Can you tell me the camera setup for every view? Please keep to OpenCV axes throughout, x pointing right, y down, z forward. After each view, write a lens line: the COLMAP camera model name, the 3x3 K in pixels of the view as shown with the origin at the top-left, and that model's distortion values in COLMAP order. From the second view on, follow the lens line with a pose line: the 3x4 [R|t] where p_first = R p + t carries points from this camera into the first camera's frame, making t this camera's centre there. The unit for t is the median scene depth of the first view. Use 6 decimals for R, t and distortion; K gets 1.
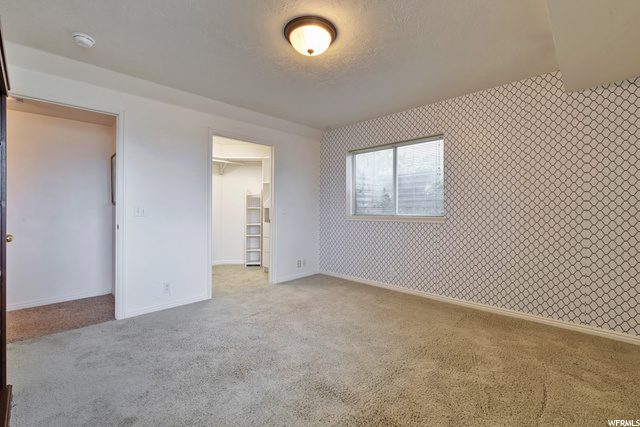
lens RADIAL K [[282.5, 0, 324.3], [0, 282.5, 212.1], [0, 0, 1]] dist [-0.001409, 0.000467]
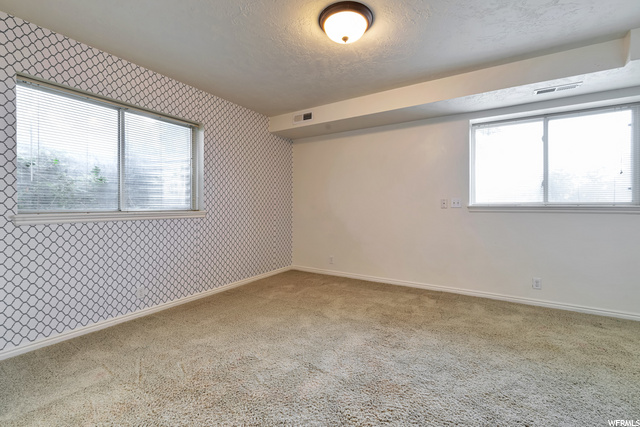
lens RADIAL K [[282.5, 0, 322.2], [0, 282.5, 210.2], [0, 0, 1]] dist [-0.001409, 0.000467]
pose [[-0.225016, -0.017212, 0.974203, -0.608024], [0.005845, 0.999802, 0.019014, -0.000530], [-0.974338, 0.009973, -0.224871, 0.805599]]
